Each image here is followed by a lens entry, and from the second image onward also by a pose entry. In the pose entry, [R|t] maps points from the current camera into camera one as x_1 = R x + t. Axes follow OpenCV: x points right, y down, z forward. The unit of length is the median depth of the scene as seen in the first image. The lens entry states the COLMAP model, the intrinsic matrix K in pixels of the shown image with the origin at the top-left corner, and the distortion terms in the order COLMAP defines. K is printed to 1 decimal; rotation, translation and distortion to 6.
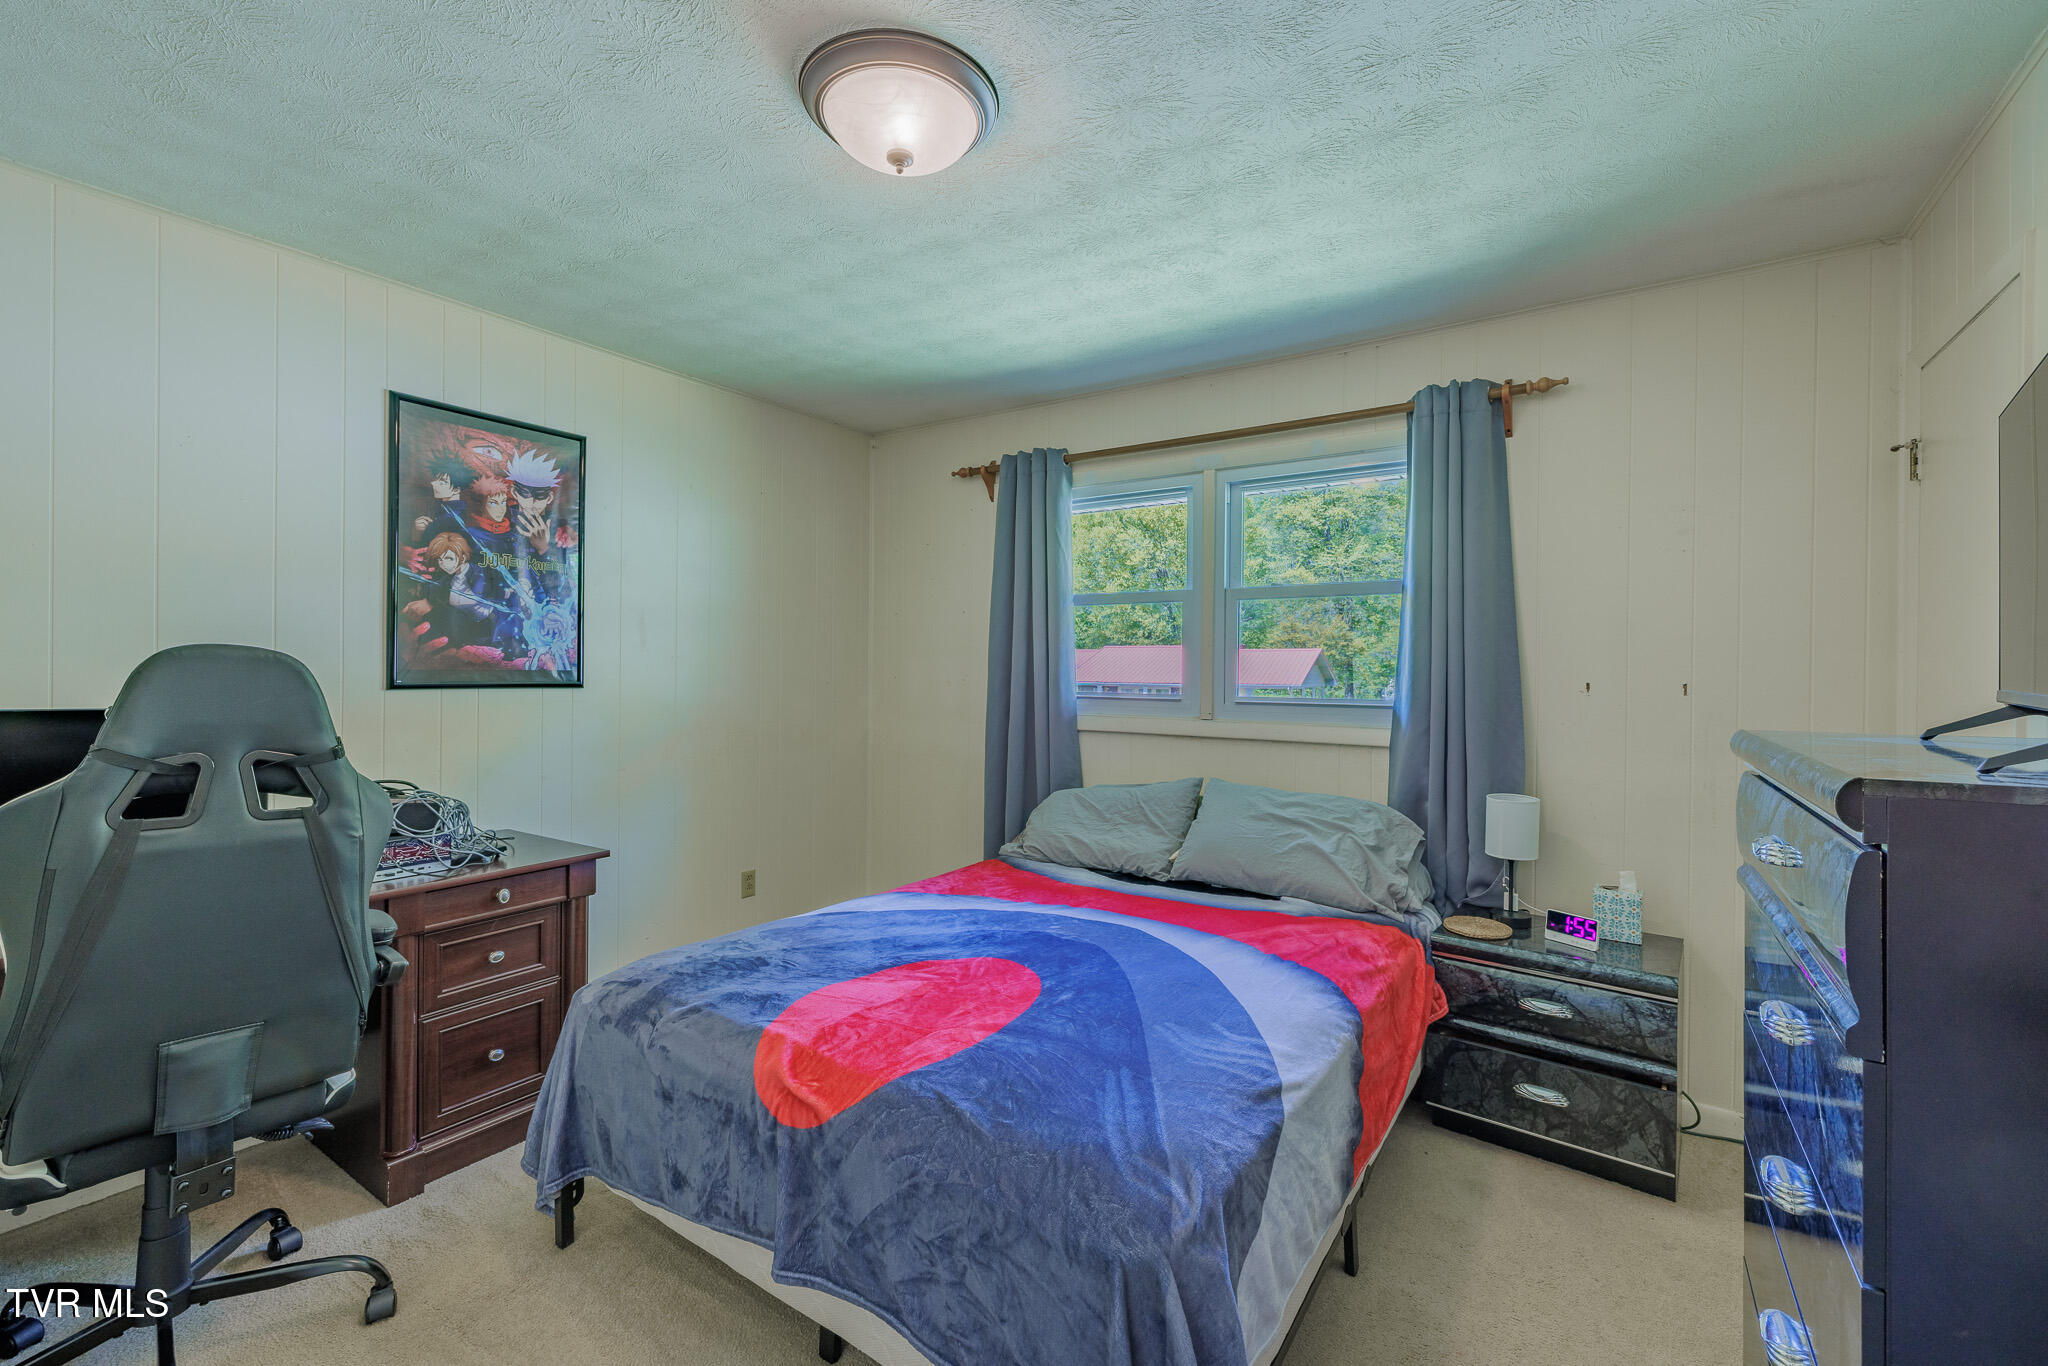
lens RADIAL K [[863.9, 0, 1025.8], [0, 863.9, 670.2], [0, 0, 1]] dist [0.000936, -0.000022]
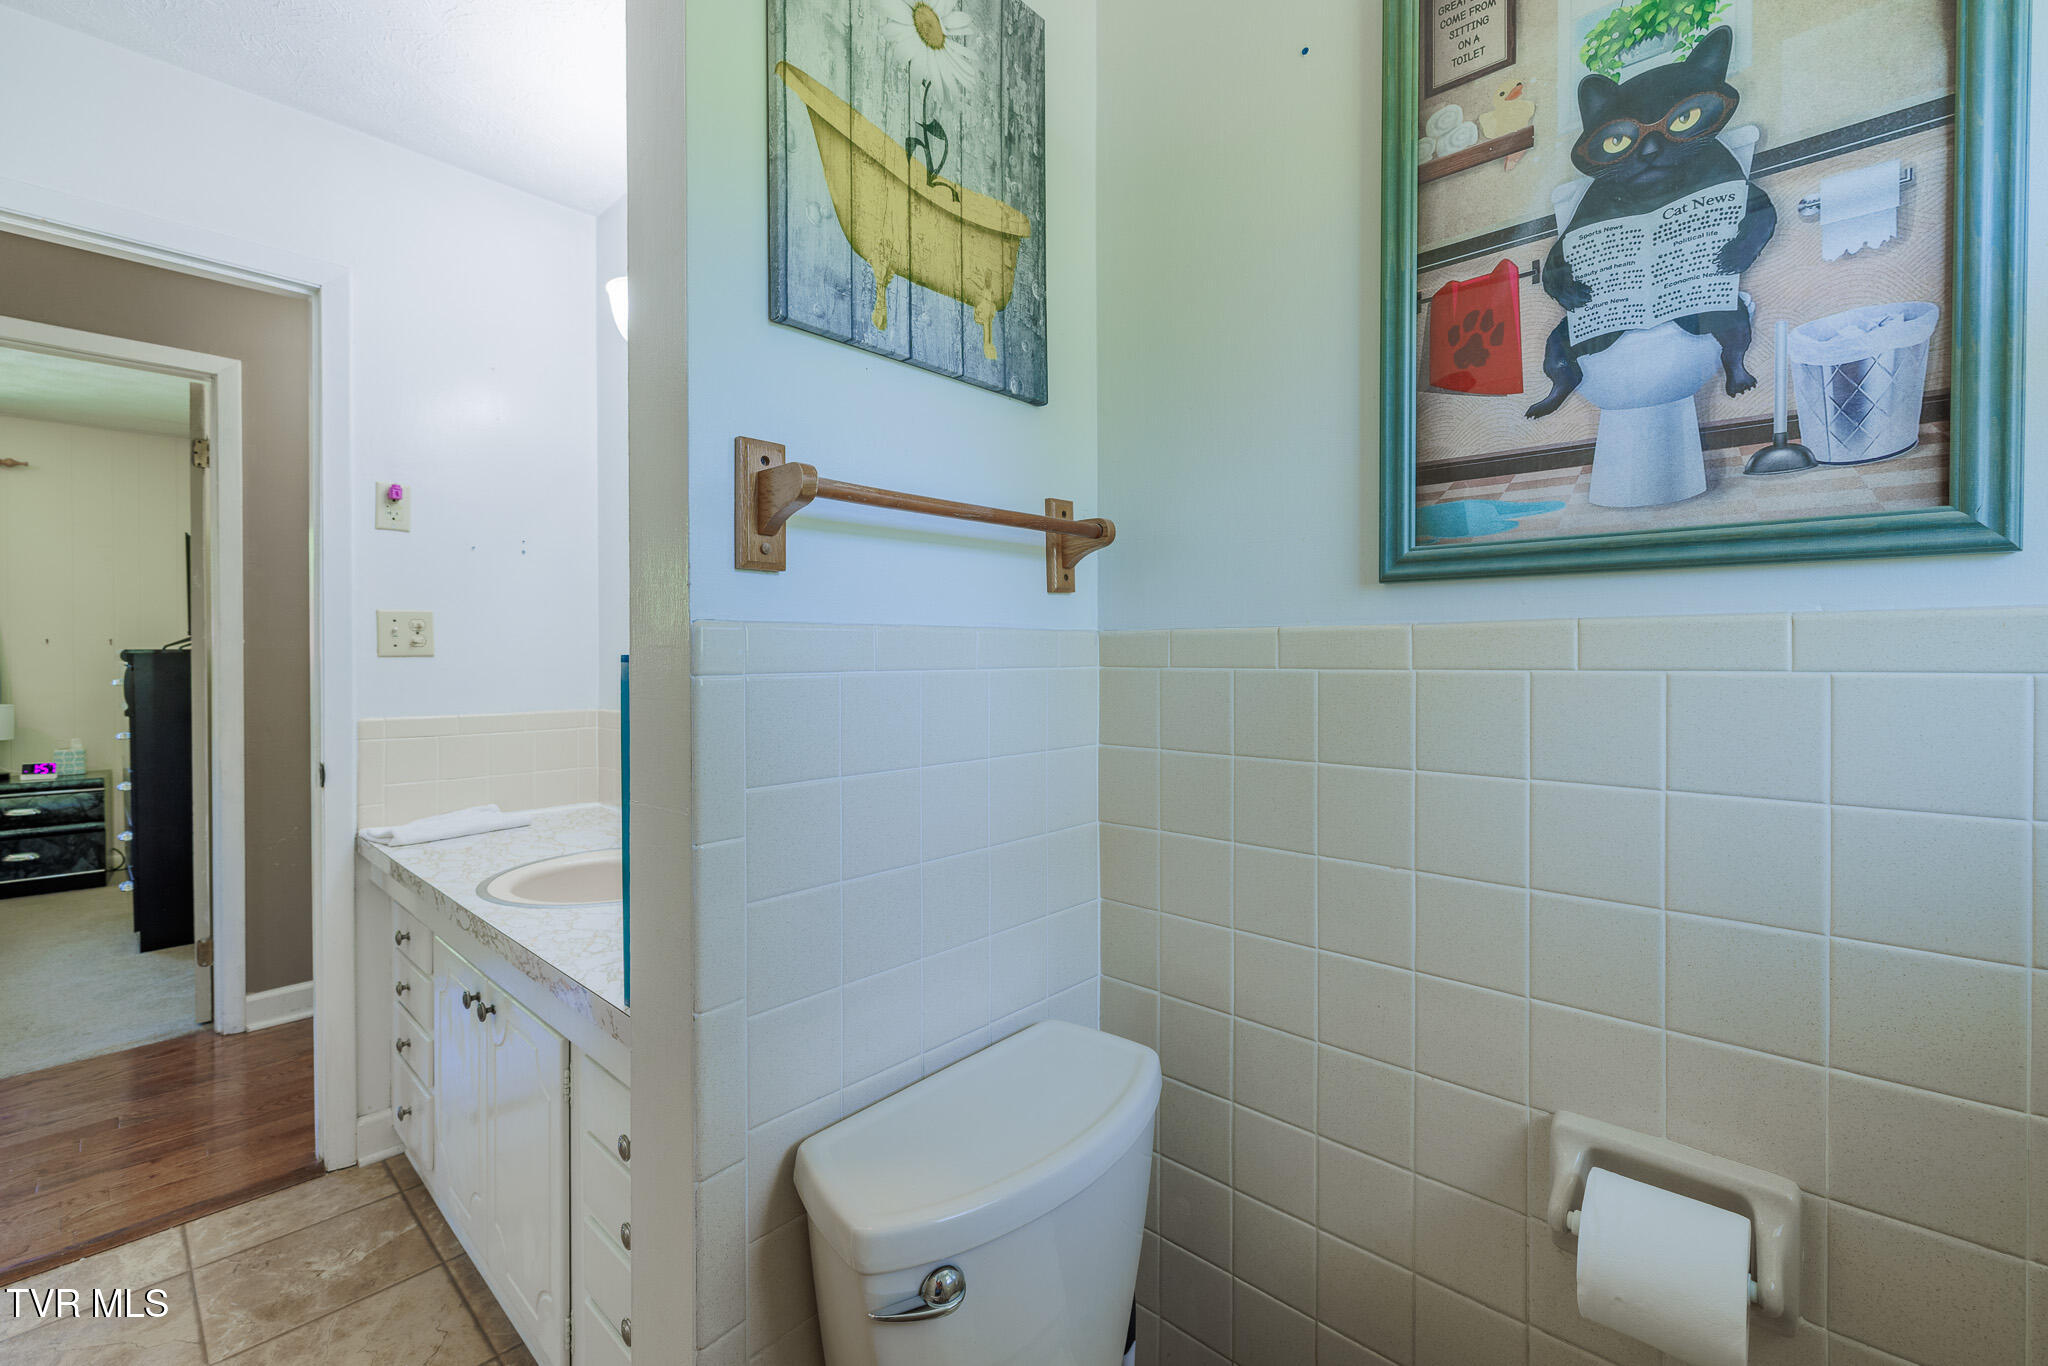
lens RADIAL K [[863.9, 0, 1025.8], [0, 863.9, 670.2], [0, 0, 1]] dist [0.000936, -0.000022]
pose [[0.141833, -0.020388, 0.989681, -0.950652], [-0.001056, 0.999784, 0.020747, 0.042571], [-0.989890, -0.003987, 0.141781, -1.433941]]
